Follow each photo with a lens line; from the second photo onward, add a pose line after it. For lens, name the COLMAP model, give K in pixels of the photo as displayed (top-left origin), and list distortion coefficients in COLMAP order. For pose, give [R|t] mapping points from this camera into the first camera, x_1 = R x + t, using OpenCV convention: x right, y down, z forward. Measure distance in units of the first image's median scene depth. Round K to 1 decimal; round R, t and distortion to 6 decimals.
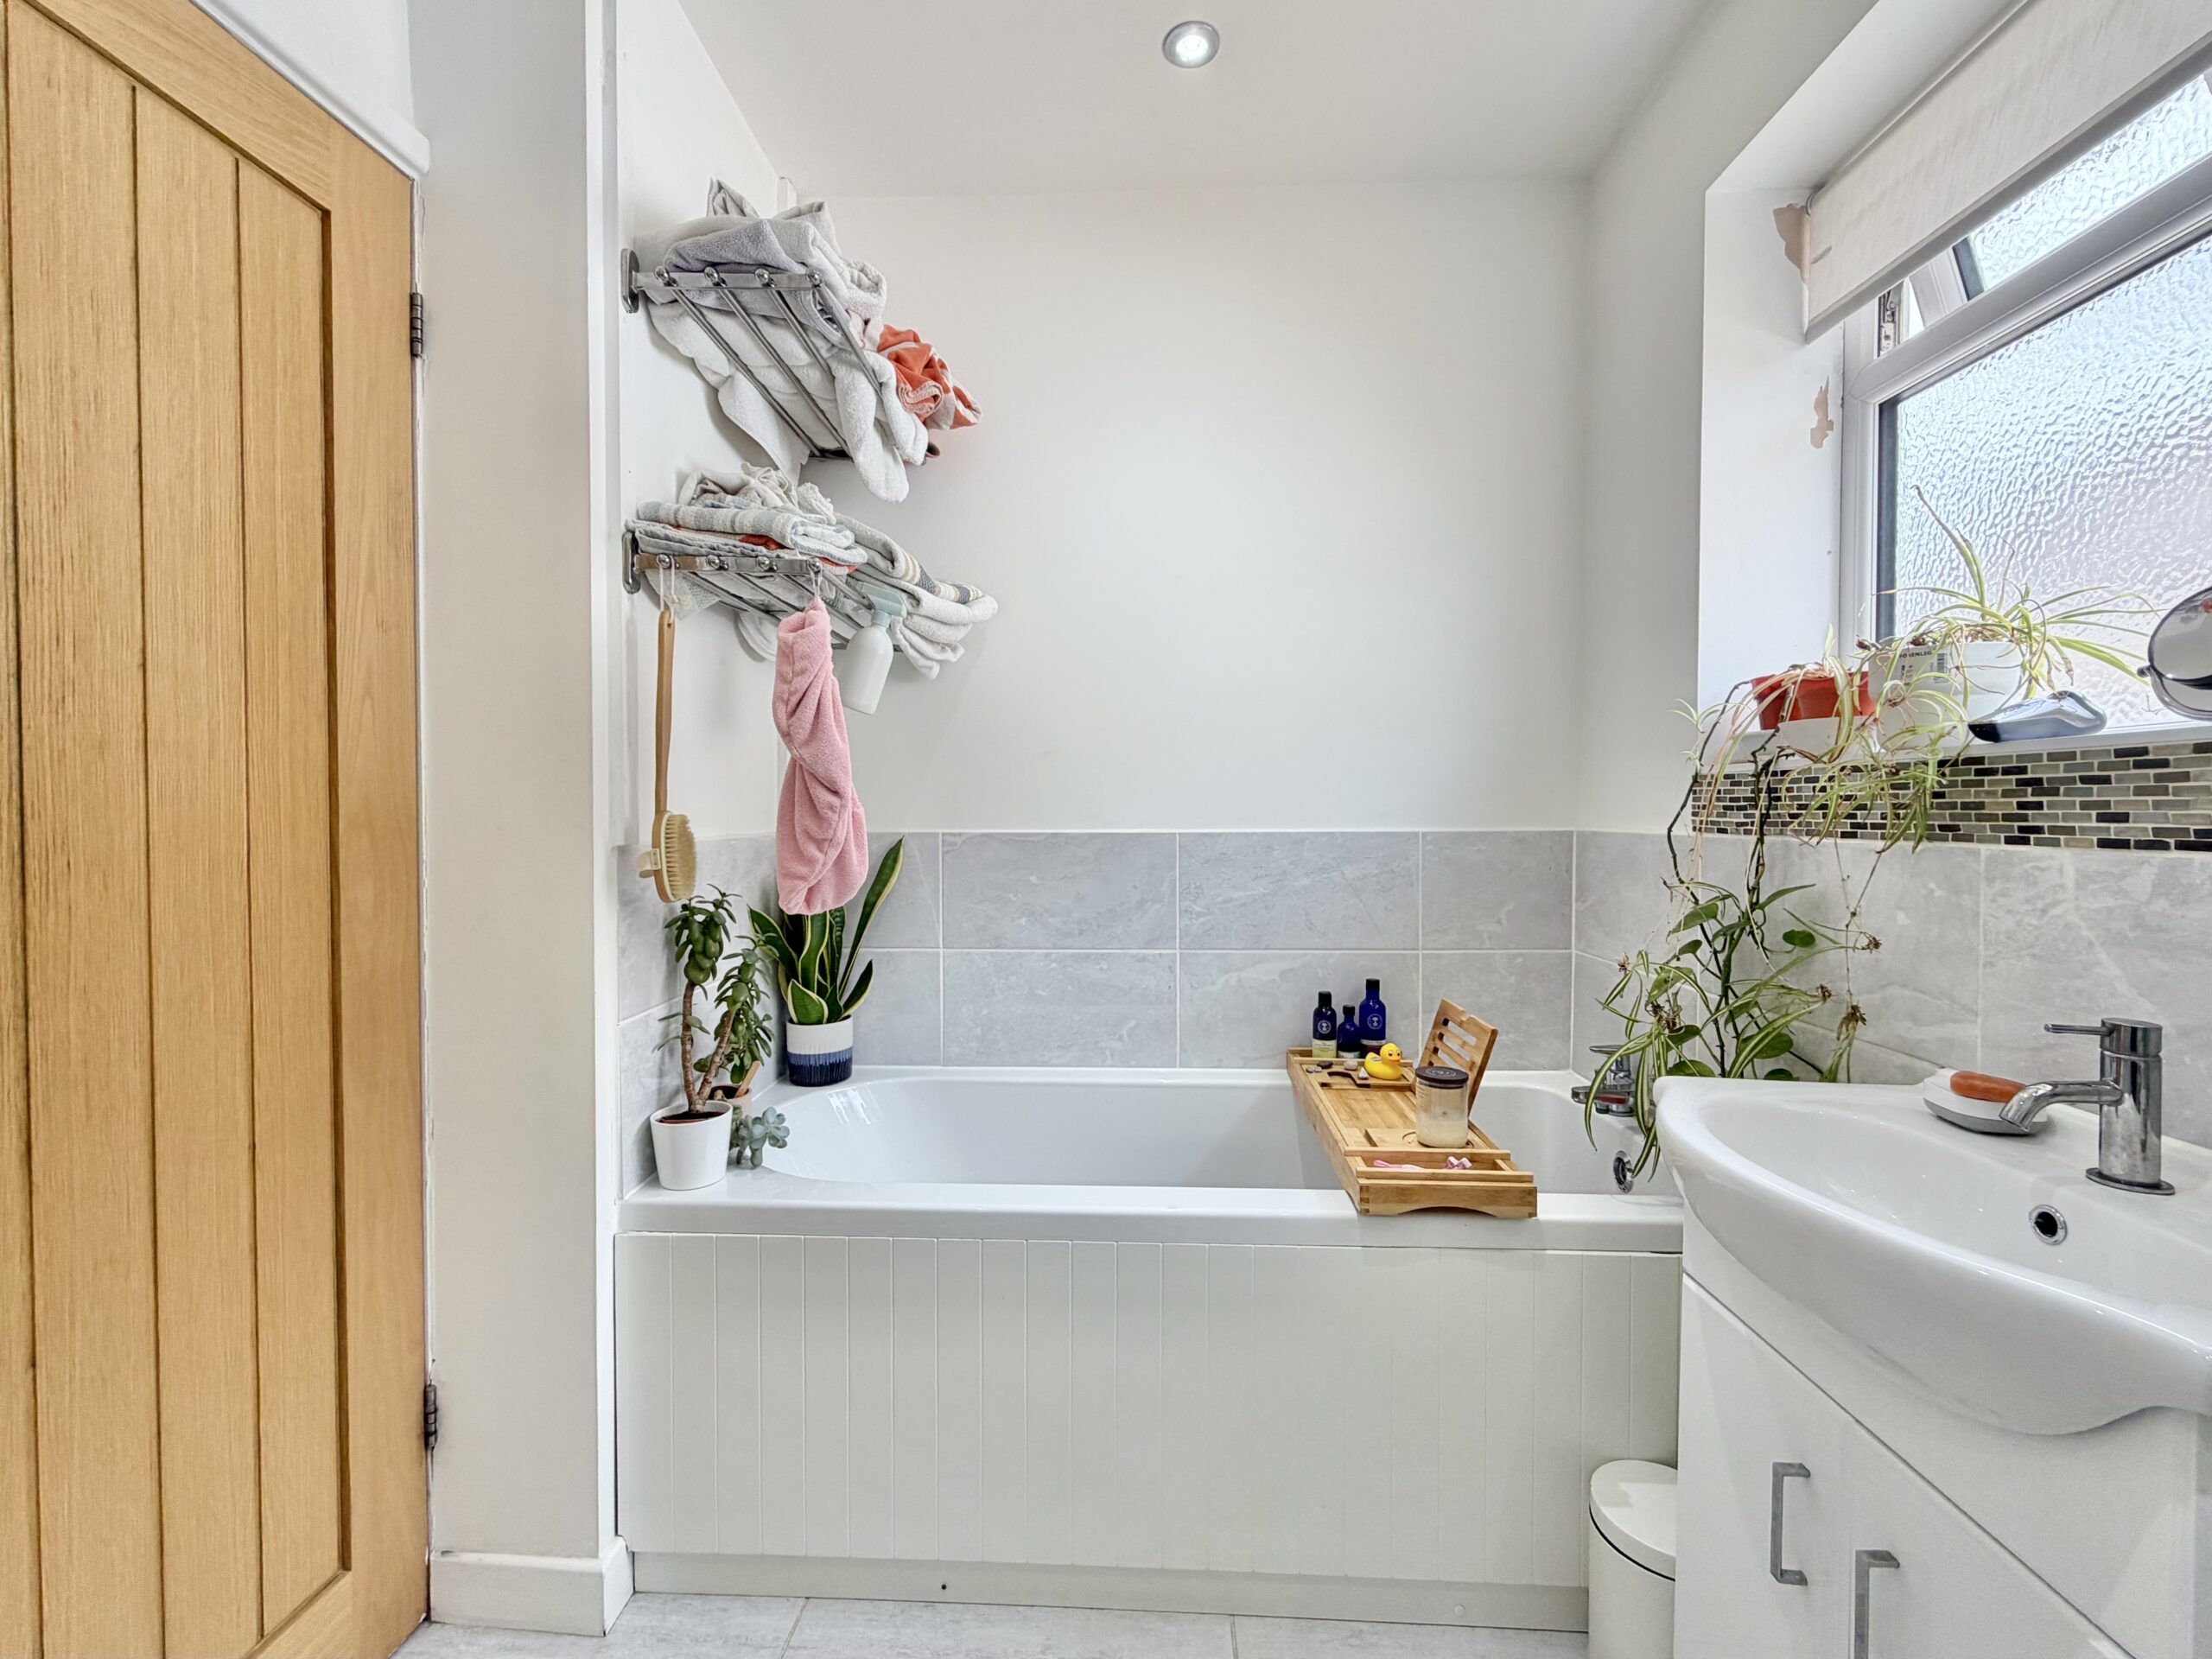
lens RADIAL K [[900.2, 0, 1102.1], [0, 900.2, 827.5], [0, 0, 1]] dist [-0.000689, -0.000137]
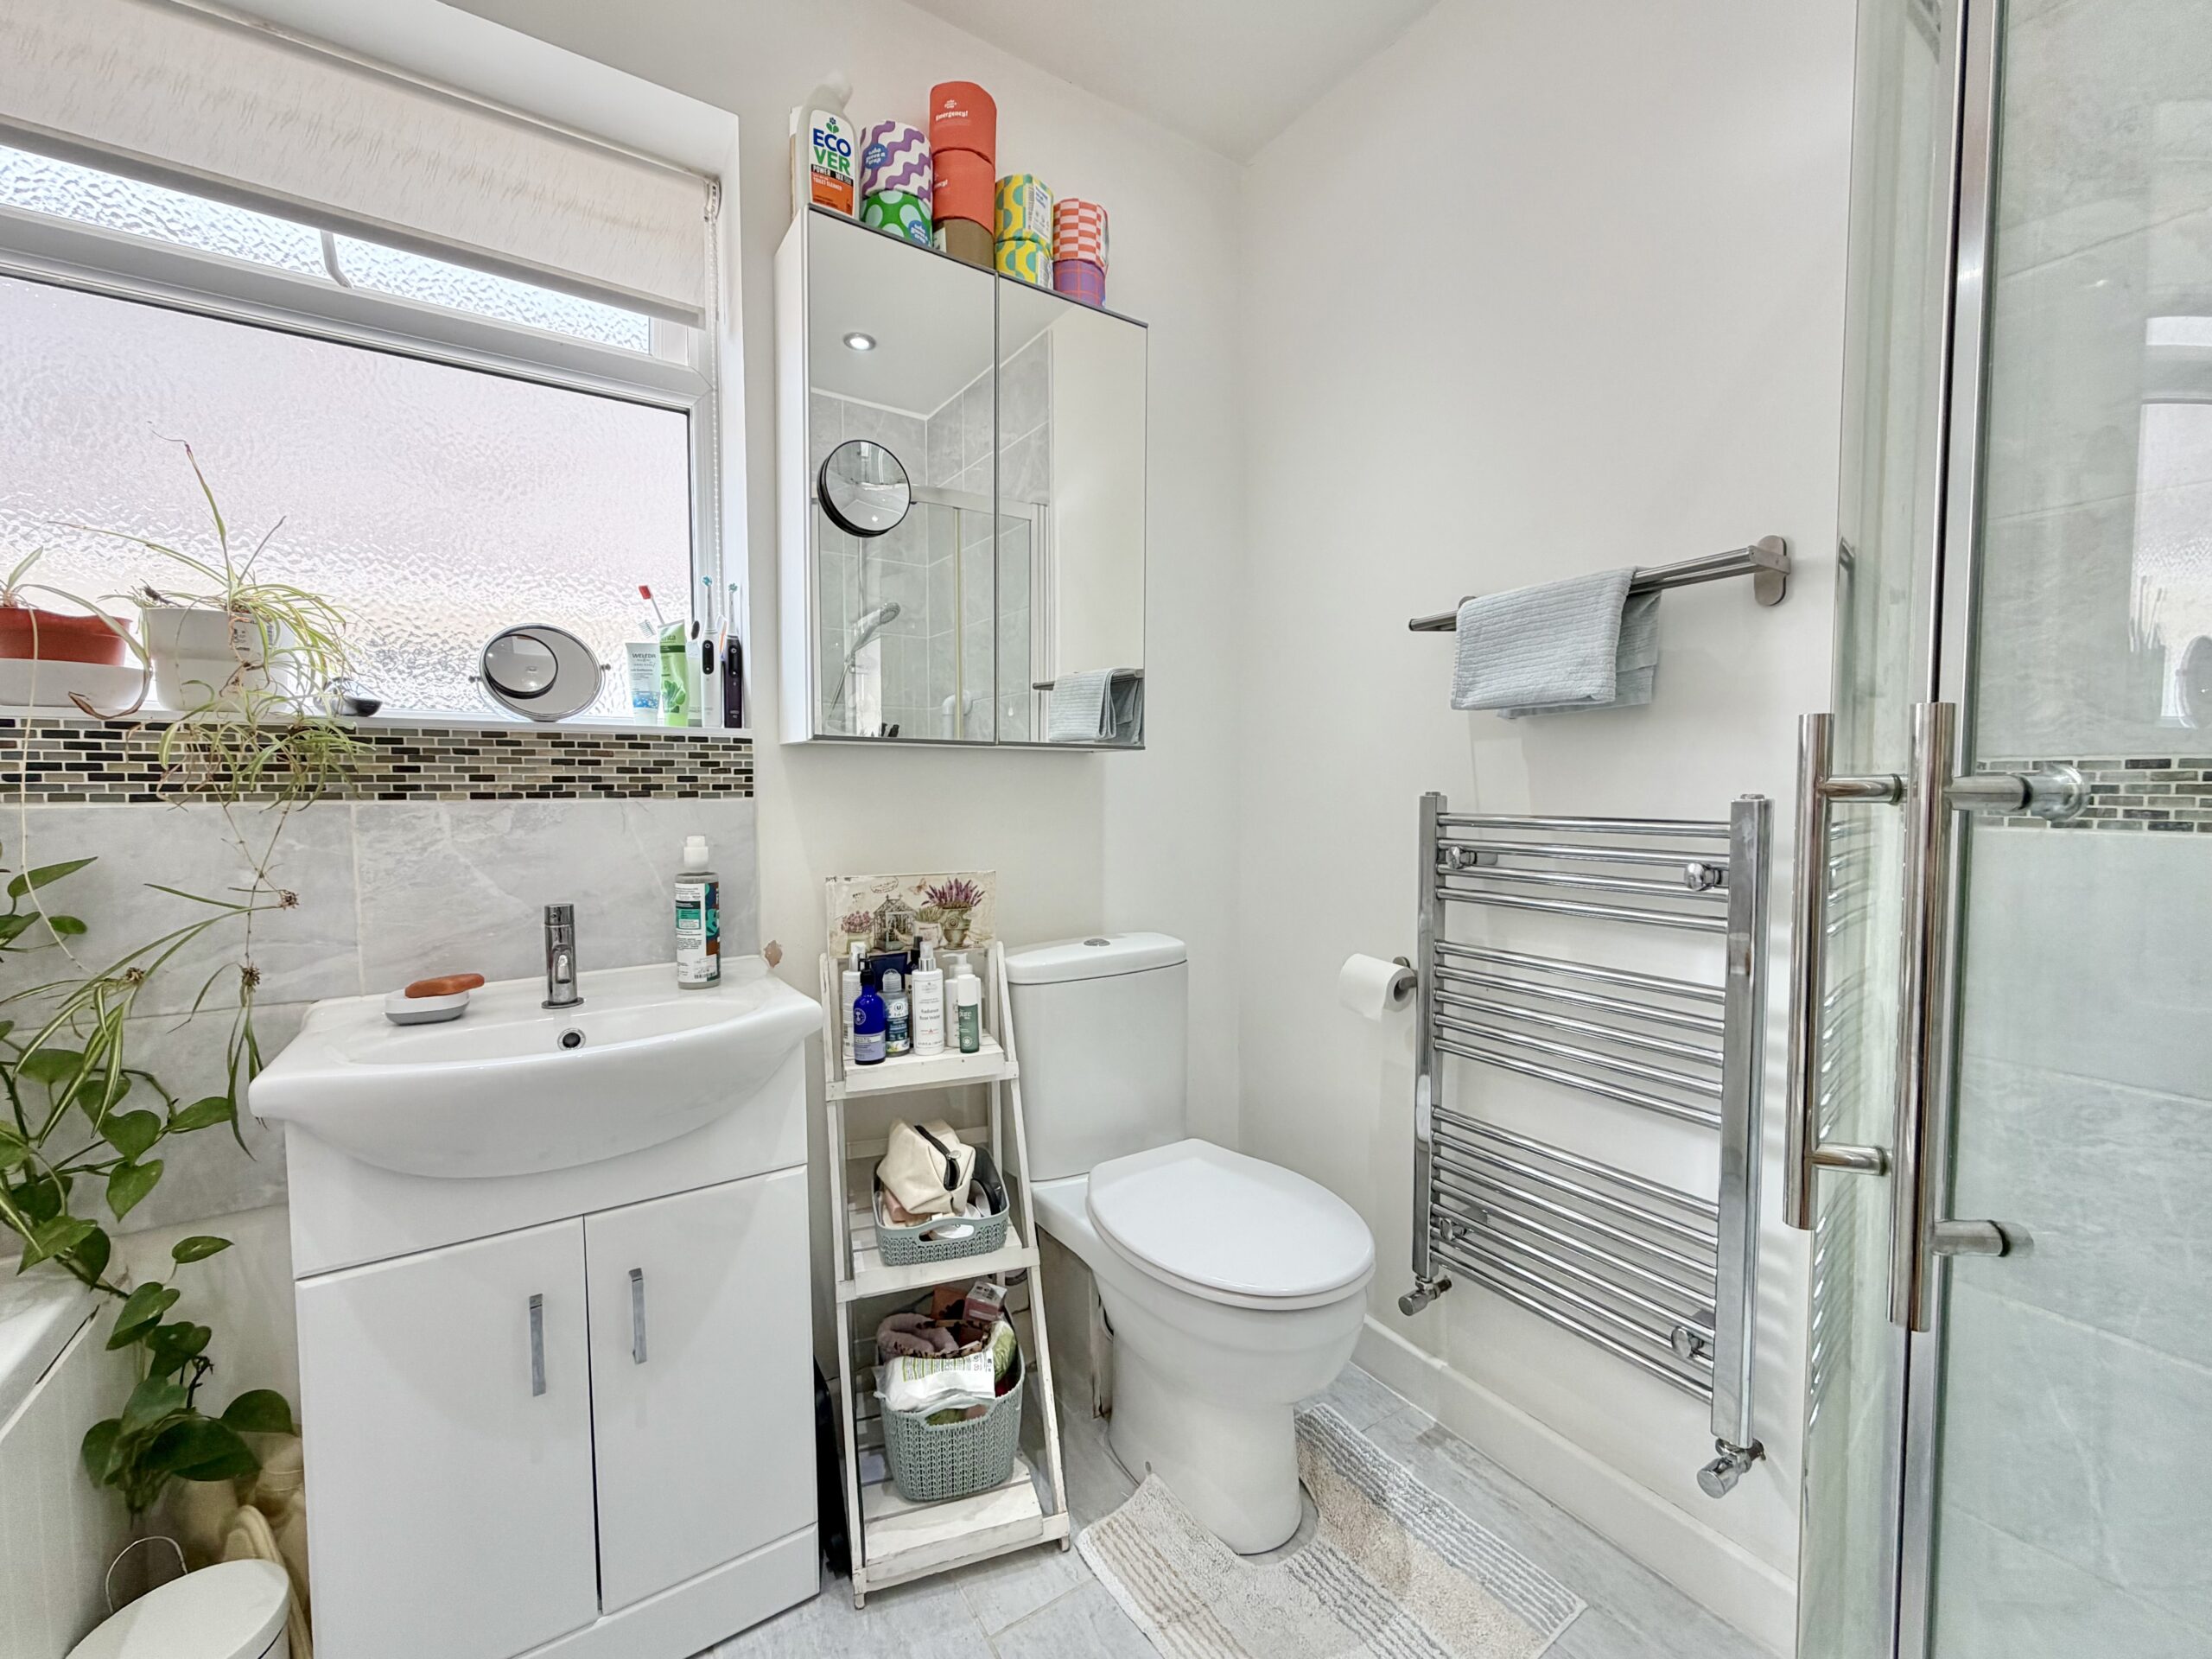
lens RADIAL K [[900.2, 0, 1107.3], [0, 900.2, 825.7], [0, 0, 1]] dist [-0.000689, -0.000137]
pose [[-0.578698, -0.042602, 0.814429, -0.623133], [0.011458, 0.998111, 0.060352, -0.009738], [-0.815462, 0.044257, -0.577117, 0.958584]]
